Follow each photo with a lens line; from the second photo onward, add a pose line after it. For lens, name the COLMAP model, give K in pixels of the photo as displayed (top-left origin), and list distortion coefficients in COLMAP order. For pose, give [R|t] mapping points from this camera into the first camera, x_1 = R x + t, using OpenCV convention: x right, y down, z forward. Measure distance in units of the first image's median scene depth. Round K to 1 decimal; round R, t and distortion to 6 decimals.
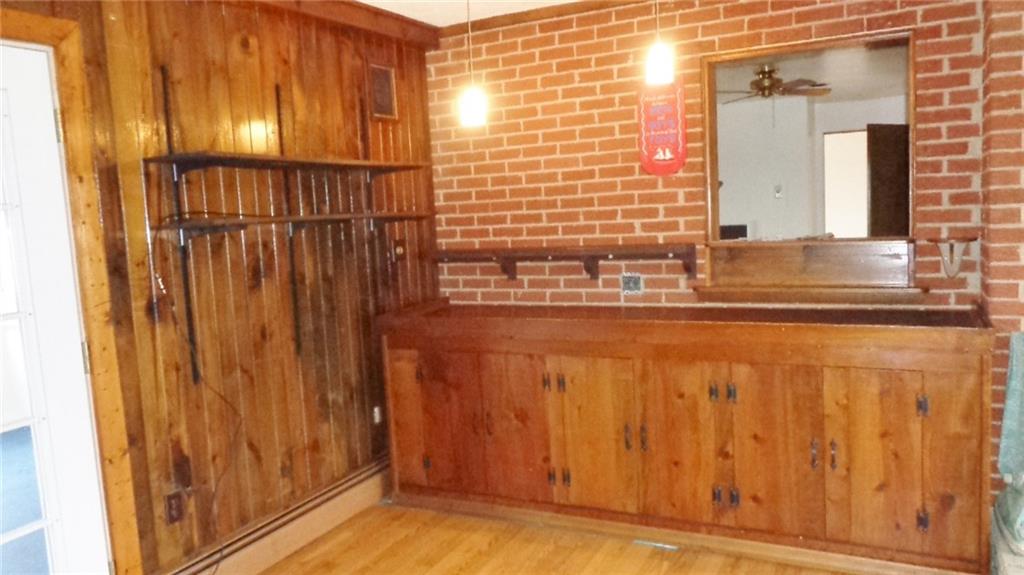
lens RADIAL K [[765.8, 0, 512.0], [0, 765.8, 287.5], [0, 0, 1]] dist [0.000497, 0.000823]
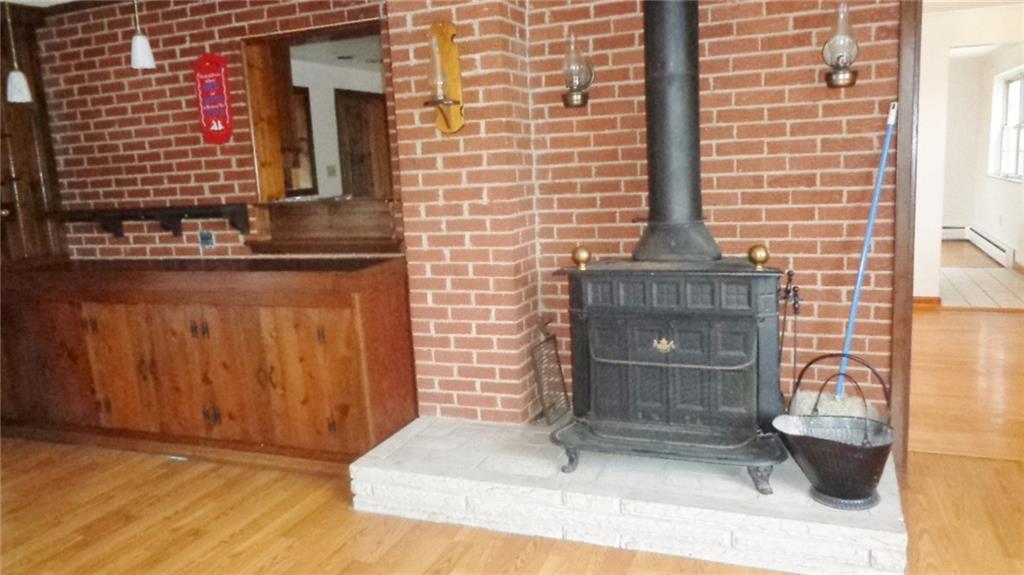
lens RADIAL K [[765.8, 0, 512.0], [0, 765.8, 287.5], [0, 0, 1]] dist [0.000497, 0.000823]
pose [[0.996884, -0.021636, 0.075859, 0.542403], [0.016652, 0.997698, 0.065734, -0.000408], [-0.077107, -0.064266, 0.994949, -0.188536]]
